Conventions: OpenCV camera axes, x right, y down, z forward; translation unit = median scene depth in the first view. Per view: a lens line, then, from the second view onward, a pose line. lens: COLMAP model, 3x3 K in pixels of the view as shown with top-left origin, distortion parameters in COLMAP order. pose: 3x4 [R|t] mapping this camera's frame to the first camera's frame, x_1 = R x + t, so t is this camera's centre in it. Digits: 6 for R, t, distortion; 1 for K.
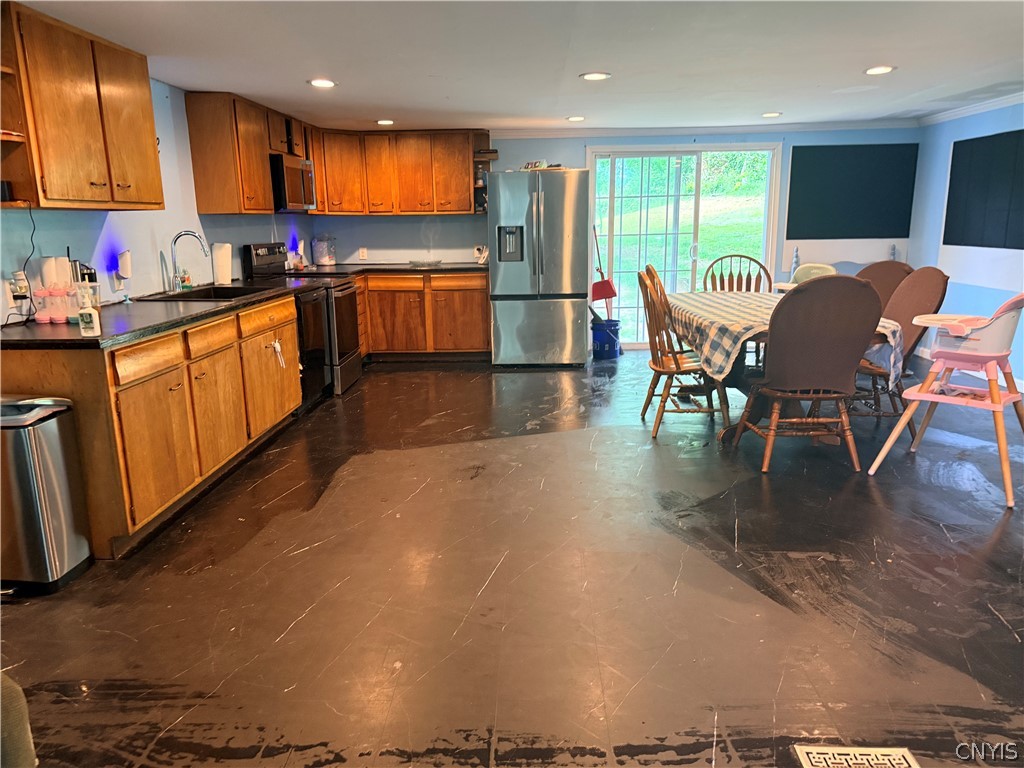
lens RADIAL K [[718.3, 0, 510.7], [0, 718.3, 391.7], [0, 0, 1]] dist [0.080885, -0.108463]
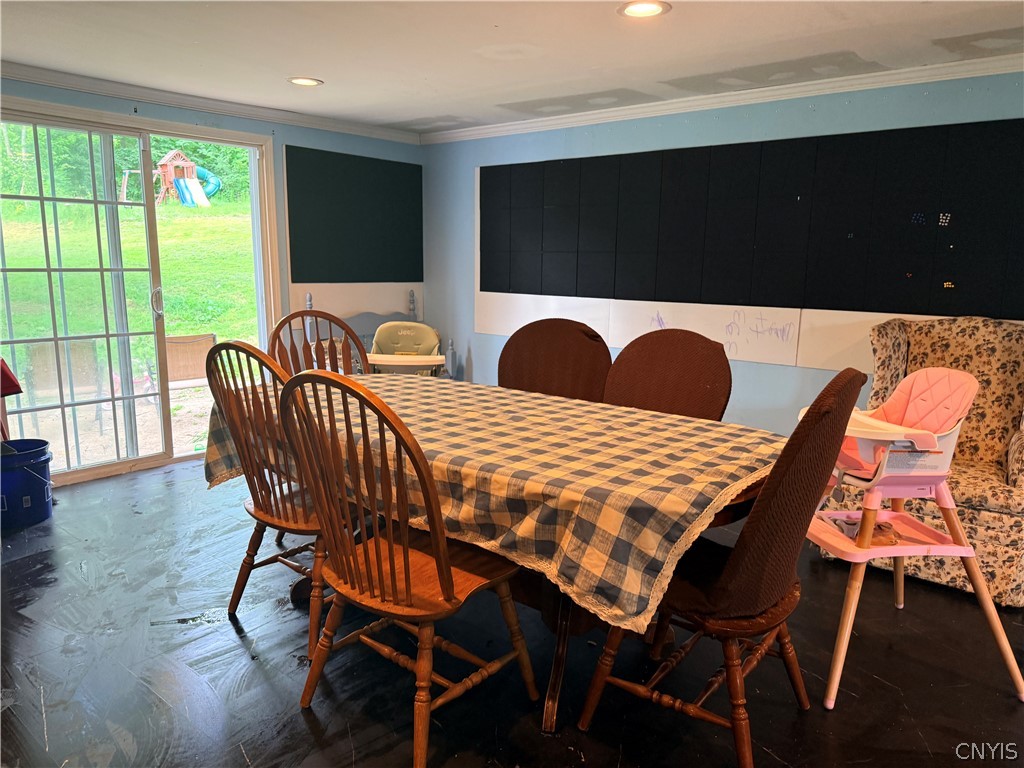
lens RADIAL K [[718.3, 0, 510.0], [0, 718.3, 390.9], [0, 0, 1]] dist [0.080885, -0.108463]
pose [[0.616842, -0.116769, 0.778377, -0.052584], [0.153587, 0.987781, 0.026470, -0.140794], [-0.771957, 0.103221, 0.627239, 0.629880]]
